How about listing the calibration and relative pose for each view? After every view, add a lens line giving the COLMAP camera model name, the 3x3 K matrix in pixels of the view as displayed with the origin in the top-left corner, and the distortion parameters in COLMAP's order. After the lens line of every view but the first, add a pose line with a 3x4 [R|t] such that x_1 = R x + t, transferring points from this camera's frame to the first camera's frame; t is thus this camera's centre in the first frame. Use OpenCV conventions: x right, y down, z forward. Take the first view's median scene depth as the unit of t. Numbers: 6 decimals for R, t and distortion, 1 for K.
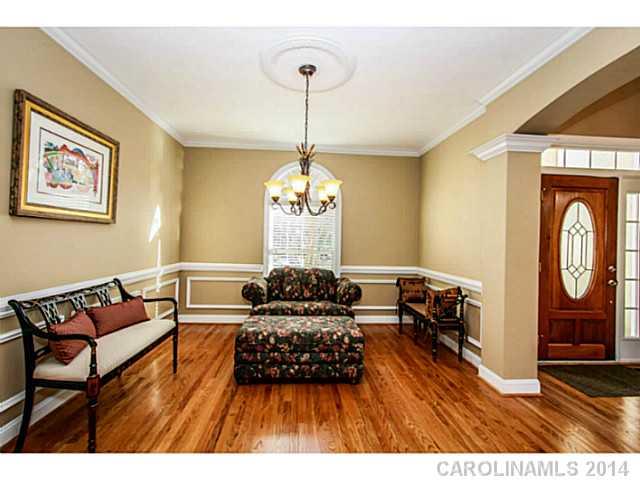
lens RADIAL K [[291.9, 0, 318.8], [0, 291.9, 234.8], [0, 0, 1]] dist [0.002350, 0.000249]
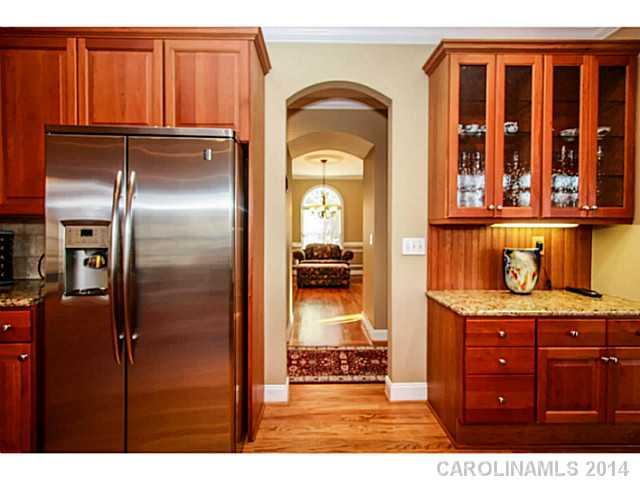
lens RADIAL K [[291.9, 0, 318.8], [0, 291.9, 234.8], [0, 0, 1]] dist [0.002350, 0.000249]
pose [[0.998154, -0.022149, -0.056546, 0.028754], [0.023972, 0.999208, 0.031758, -0.005465], [0.055798, -0.033055, 0.997895, -0.972661]]
